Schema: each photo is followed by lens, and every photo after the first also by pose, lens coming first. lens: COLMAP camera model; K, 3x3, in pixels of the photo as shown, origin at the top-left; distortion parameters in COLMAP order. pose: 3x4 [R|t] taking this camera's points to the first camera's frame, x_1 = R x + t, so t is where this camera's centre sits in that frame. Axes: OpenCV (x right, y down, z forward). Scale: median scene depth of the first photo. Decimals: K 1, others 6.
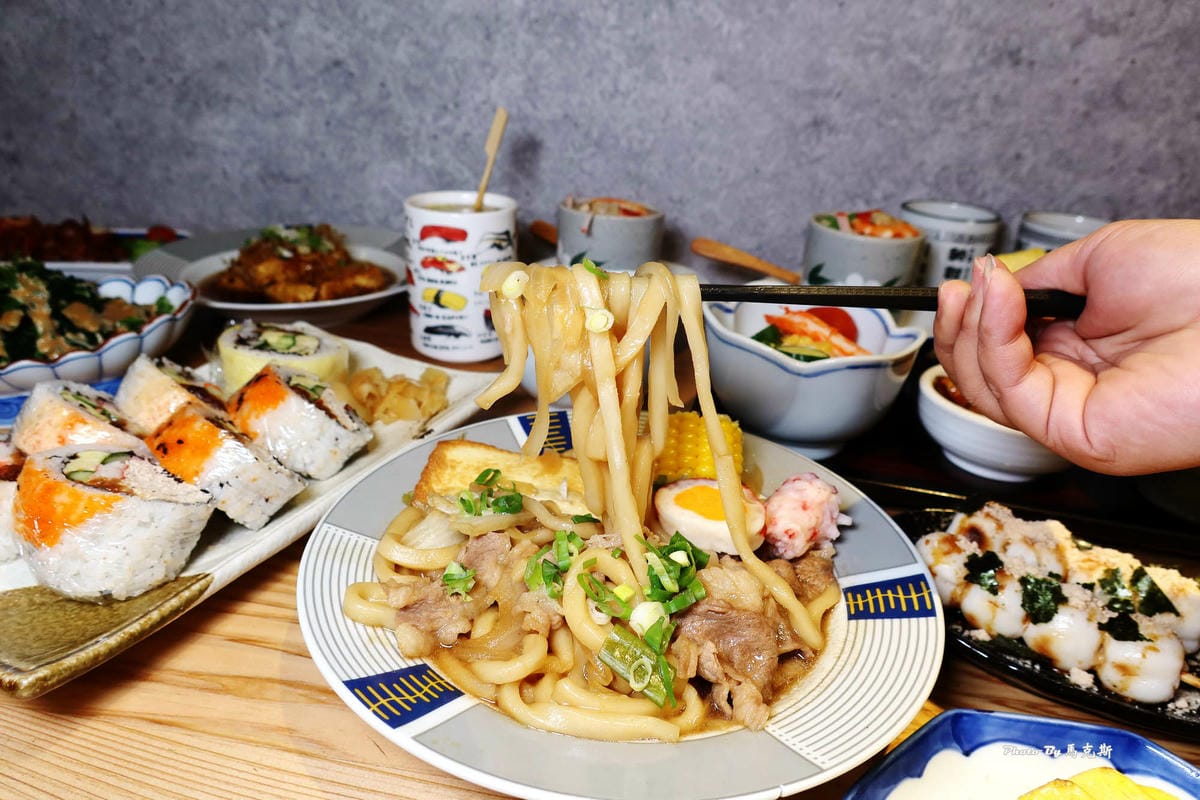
lens RADIAL K [[818.8, 0, 598.2], [0, 818.8, 398.2], [0, 0, 1]] dist [-0.018676, 0.004939]
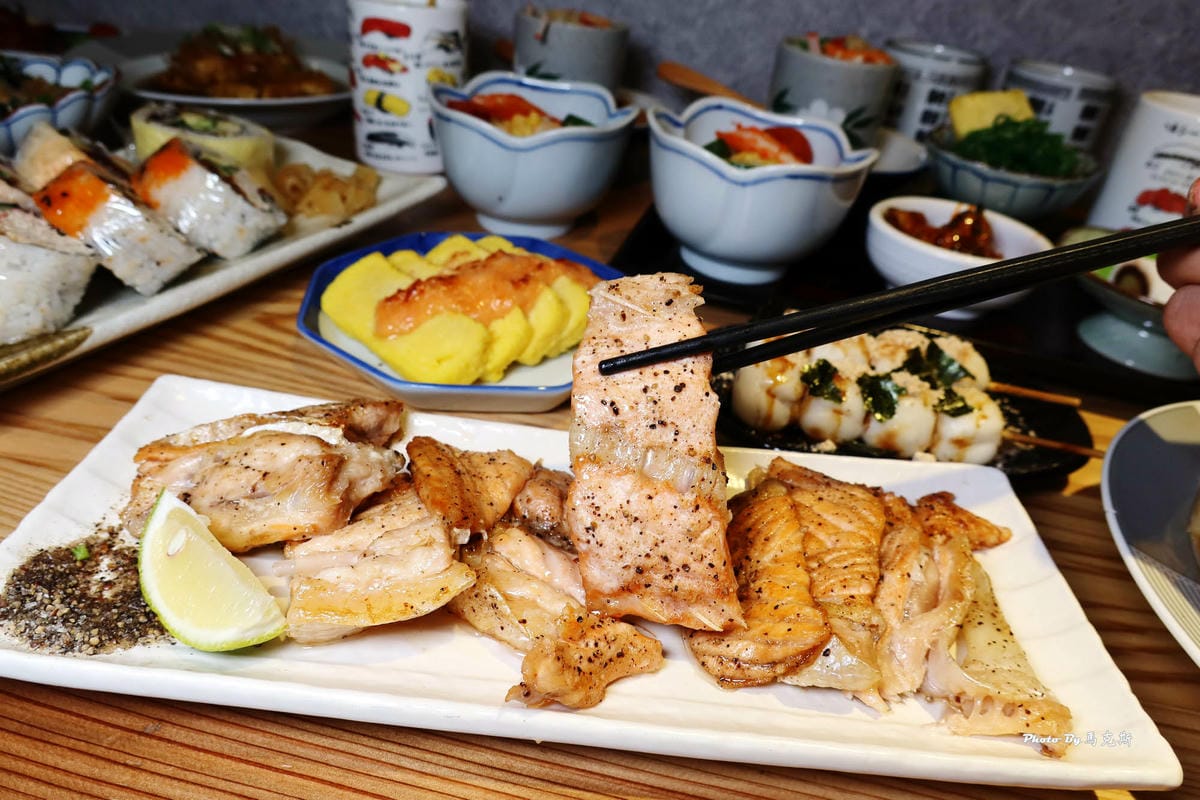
lens RADIAL K [[818.8, 0, 600.8], [0, 818.8, 396.4], [0, 0, 1]] dist [-0.018676, 0.004939]
pose [[0.998163, 0.059678, 0.010484, 0.069764], [-0.060545, 0.989102, 0.134210, 0.073629], [-0.002361, -0.134598, 0.990897, 0.017384]]
